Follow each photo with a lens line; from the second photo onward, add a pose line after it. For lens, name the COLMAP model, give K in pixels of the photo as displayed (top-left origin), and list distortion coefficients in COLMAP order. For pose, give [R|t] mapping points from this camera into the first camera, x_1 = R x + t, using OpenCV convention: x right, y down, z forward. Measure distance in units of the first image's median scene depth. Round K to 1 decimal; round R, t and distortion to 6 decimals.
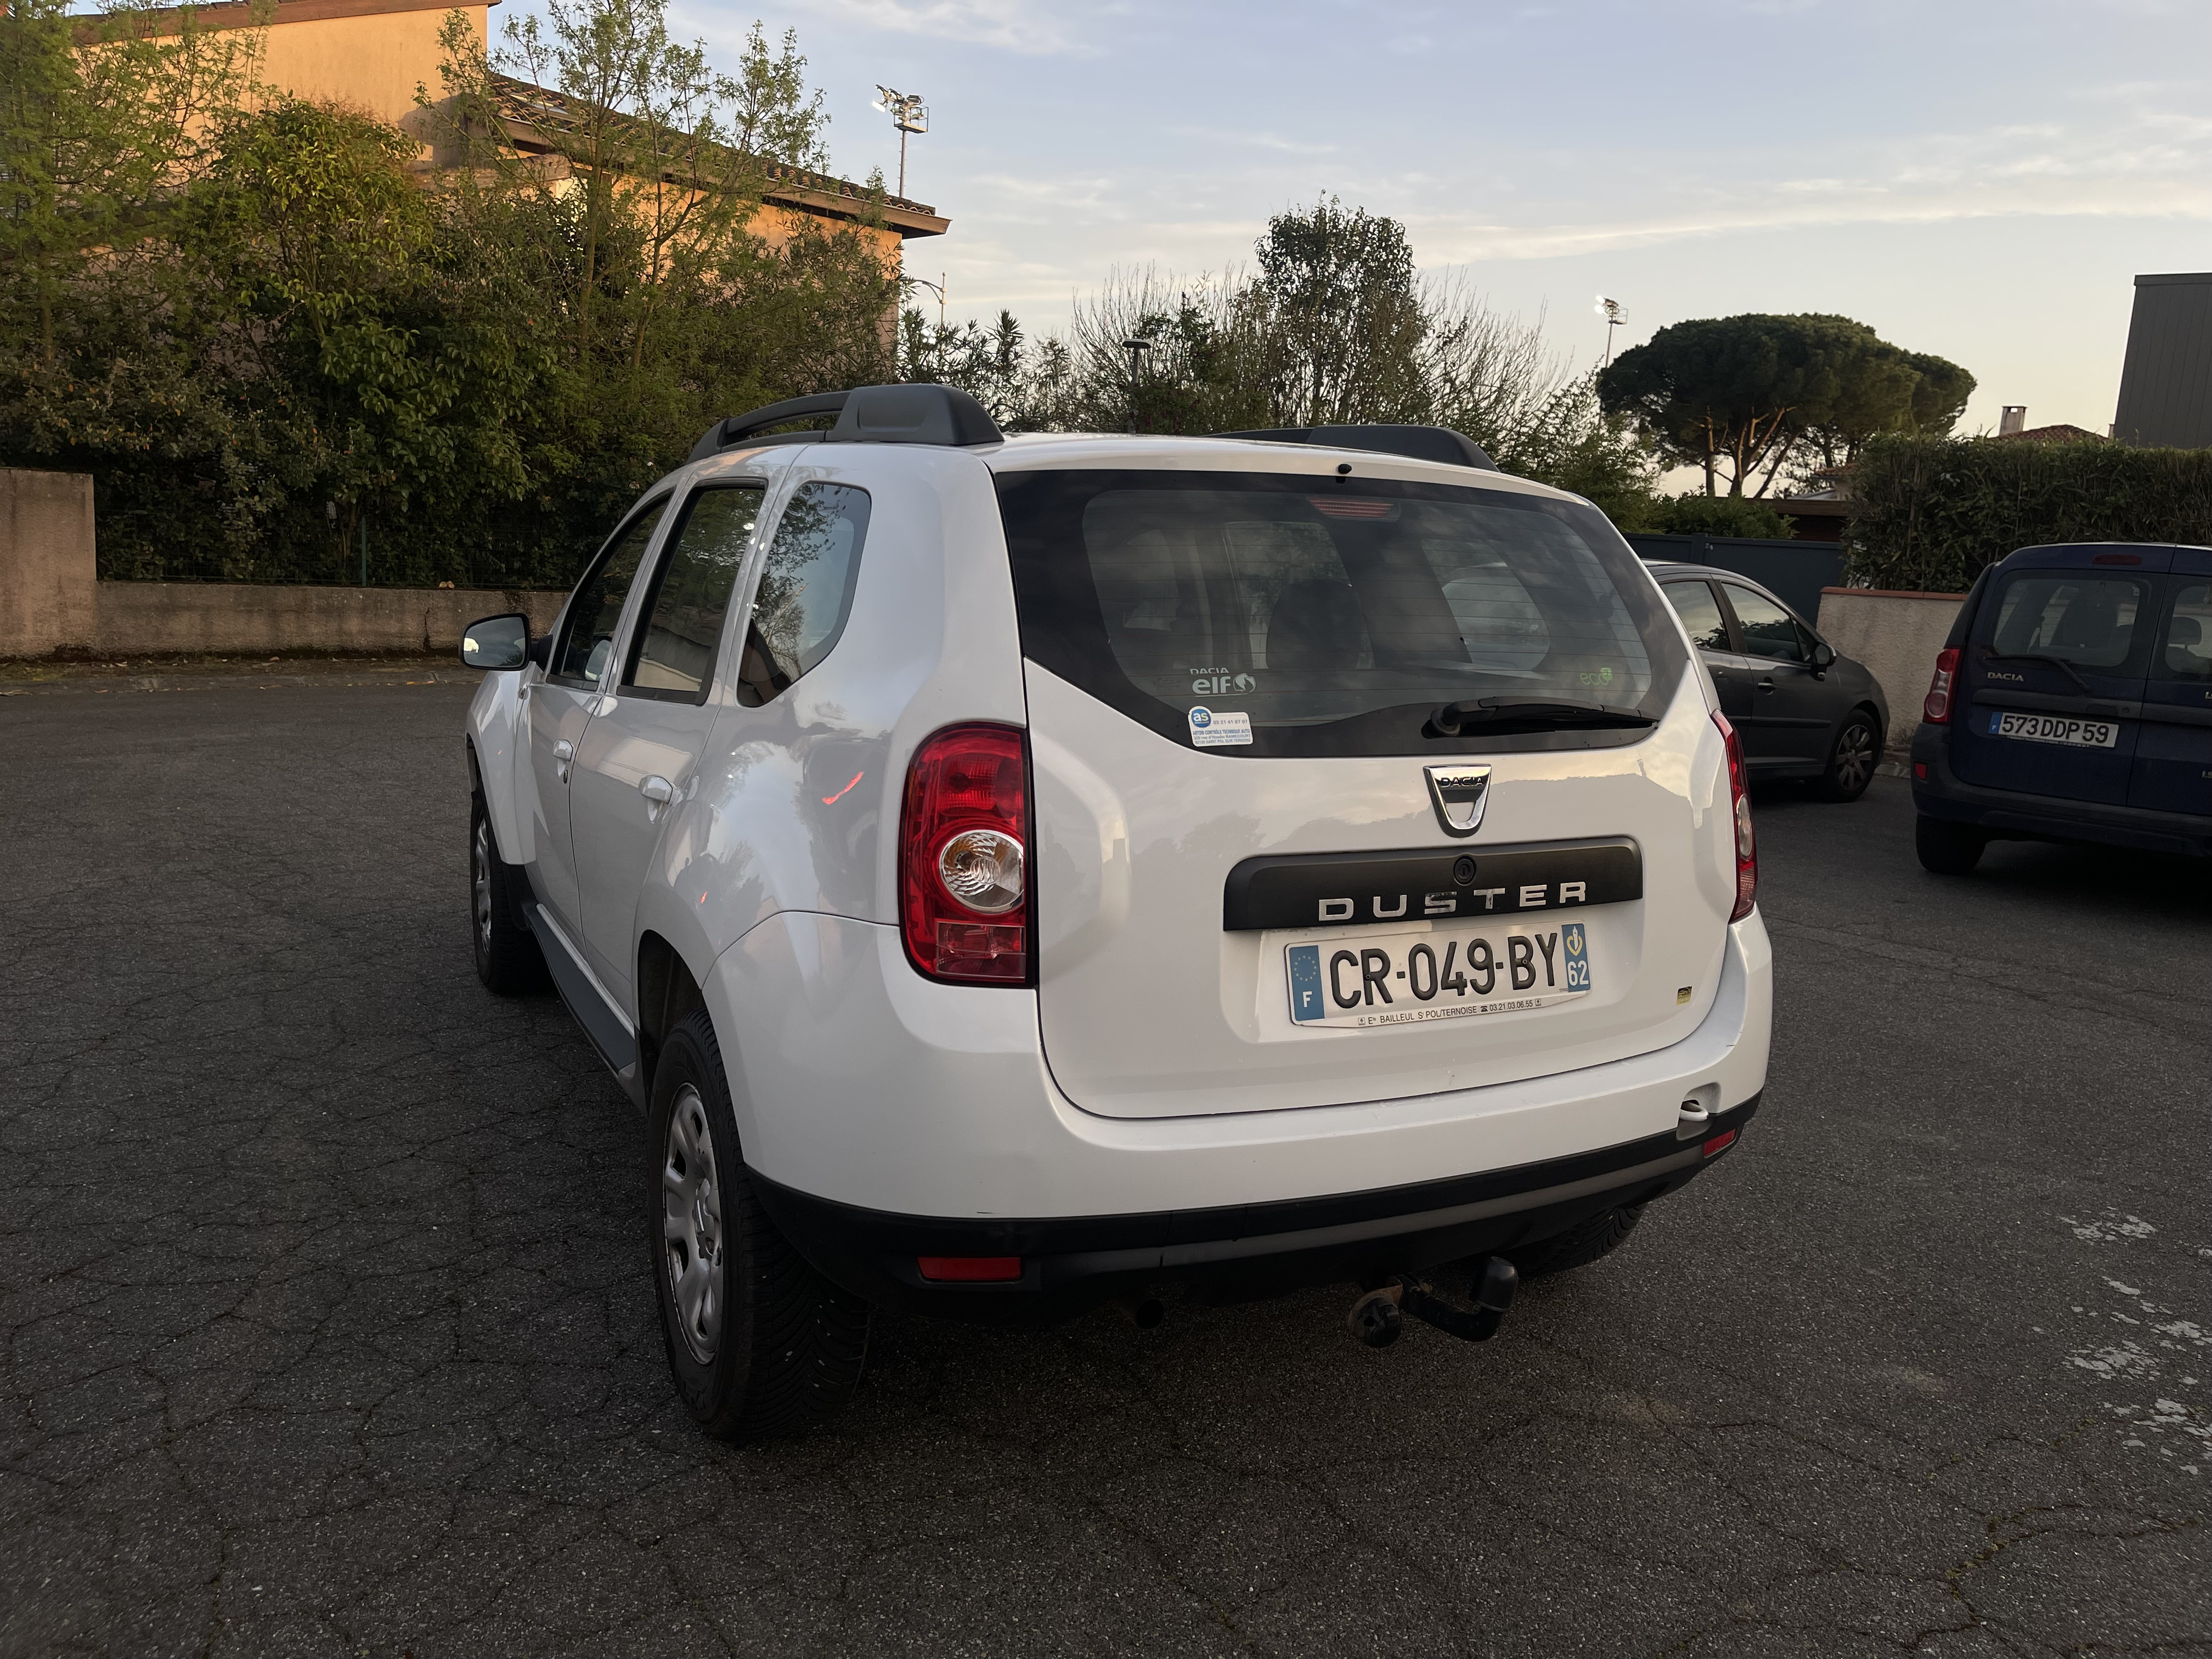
lens RADIAL K [[1632.3, 0, 1106.0], [0, 1632.3, 829.5], [0, 0, 1]] dist [-0.000735, -0.064123]
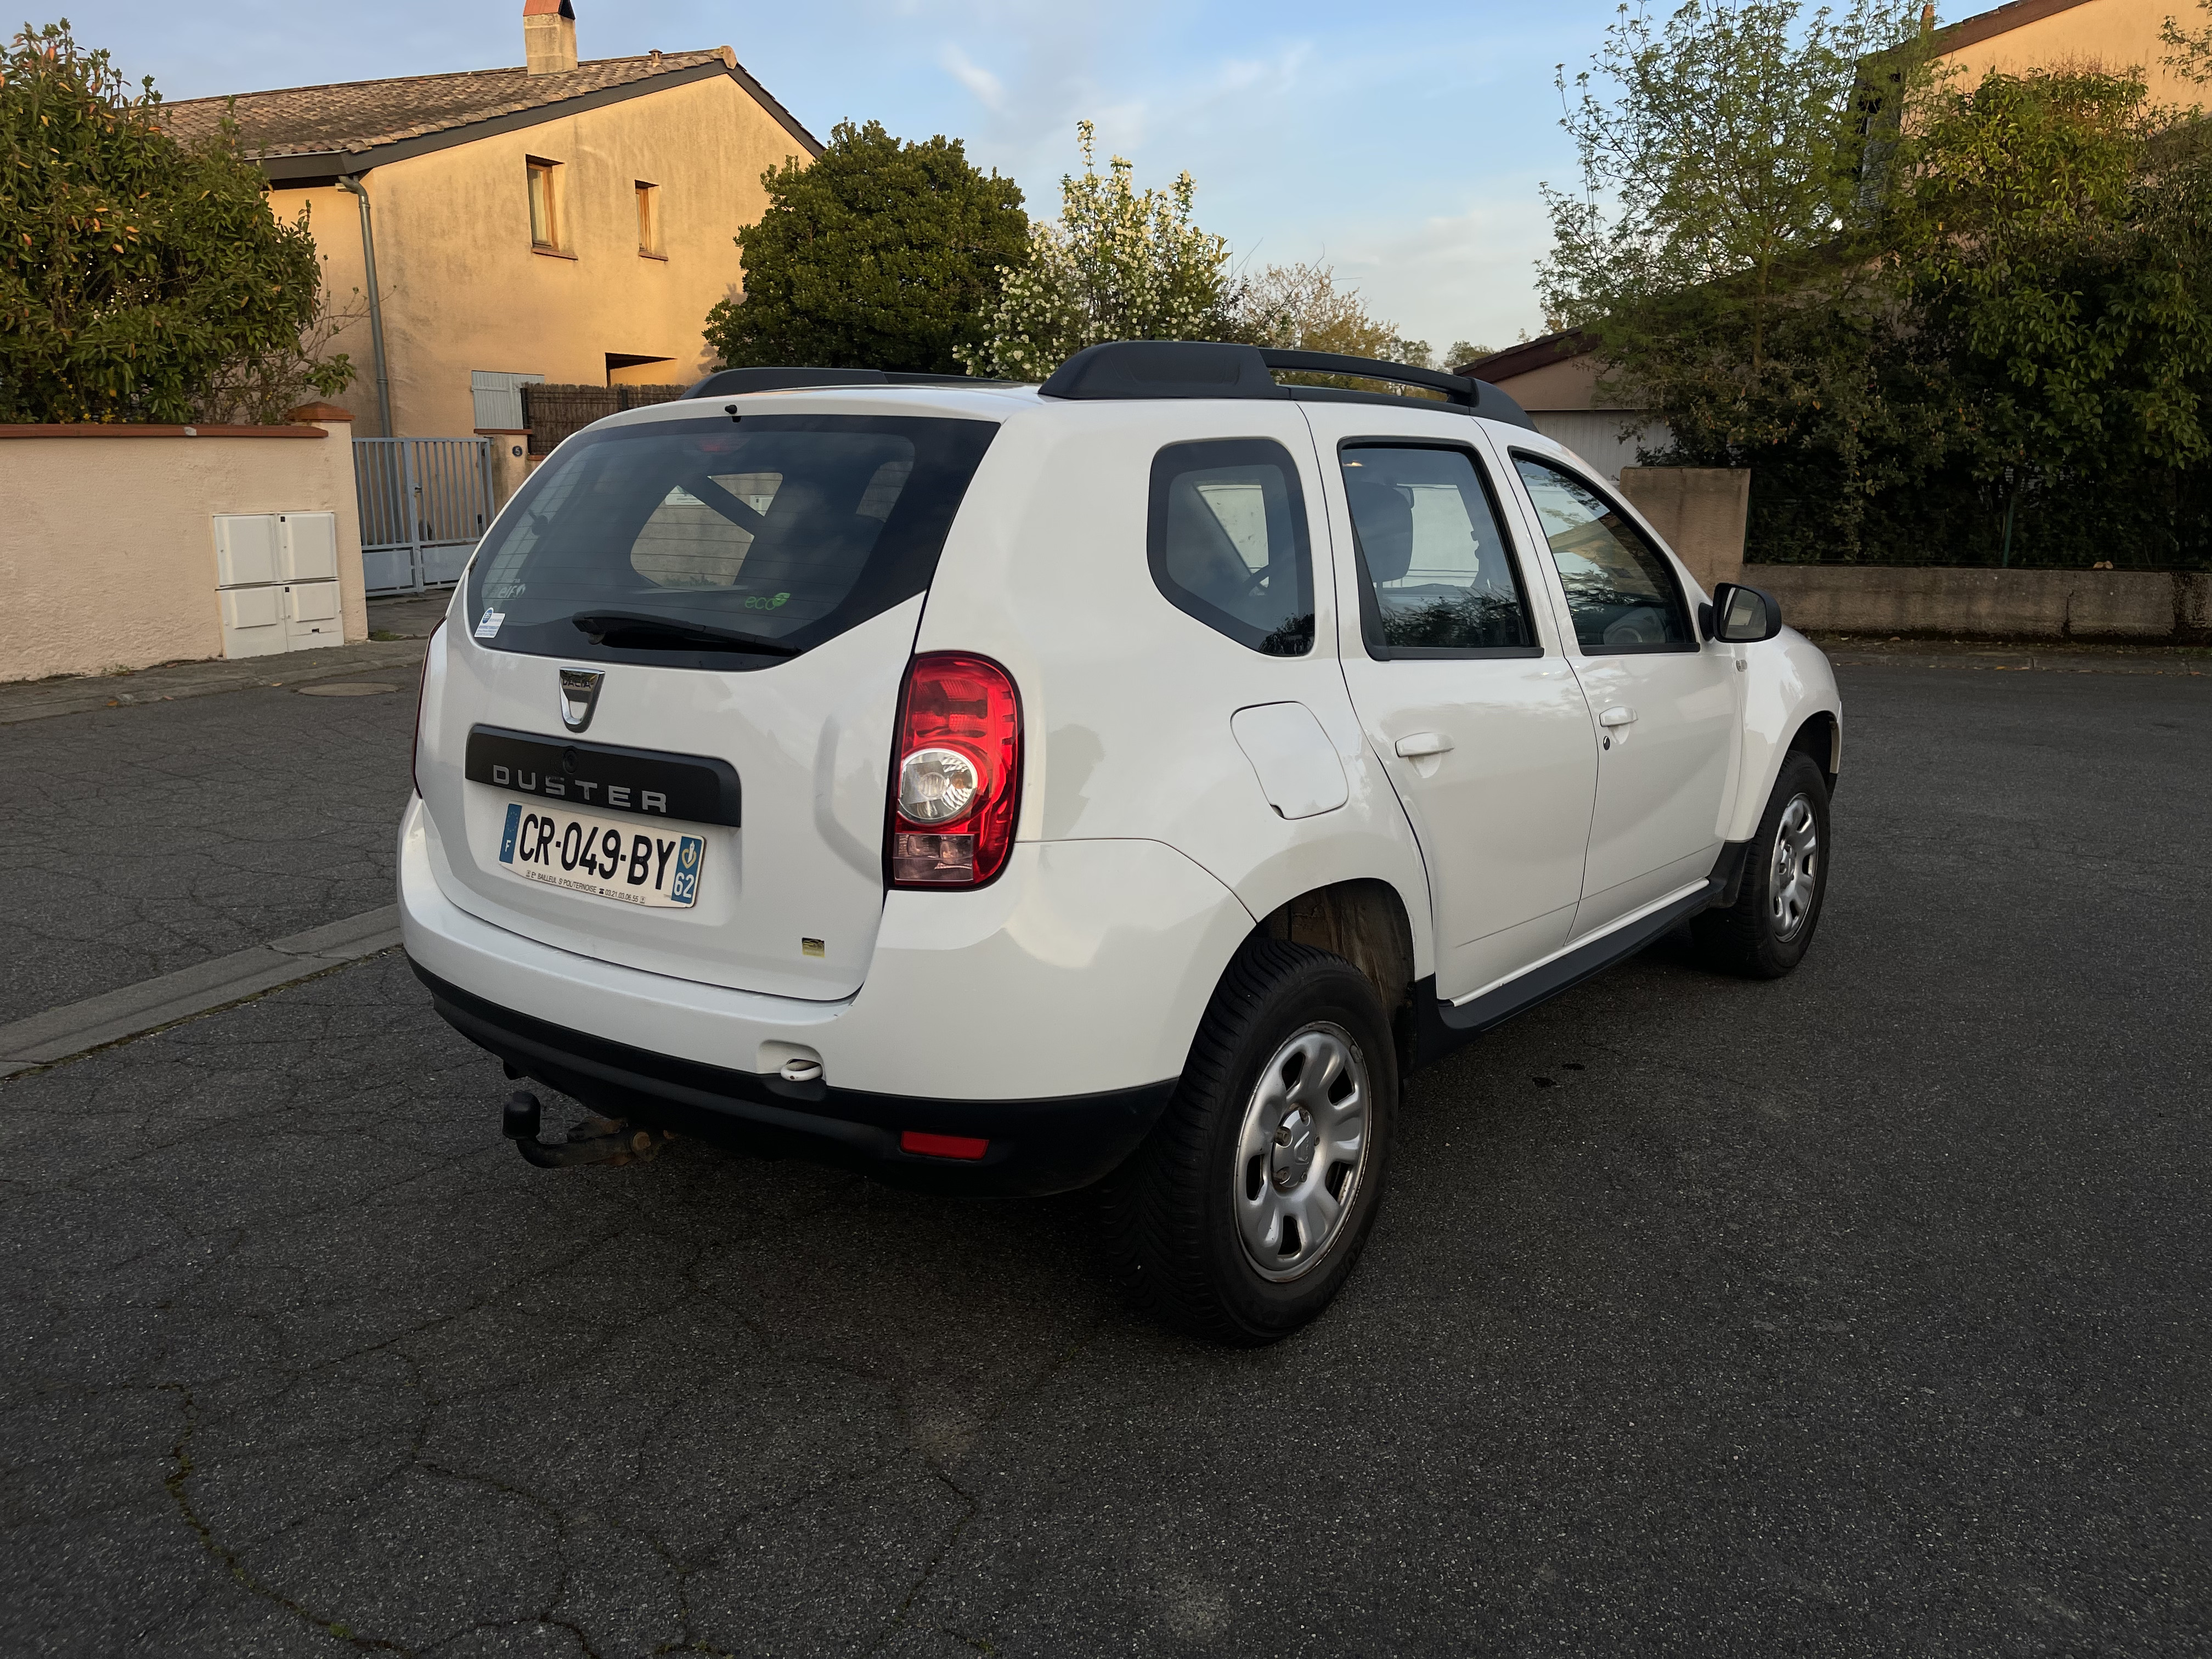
lens RADIAL K [[1555.0, 0, 1106.0], [0, 1555.0, 829.5], [0, 0, 1]] dist [0.107282, -0.119238]
pose [[0.443986, 0.138134, -0.885322, 0.188543], [-0.130539, 0.987476, 0.088608, -0.010201], [0.886474, 0.076228, 0.456457, 0.115020]]
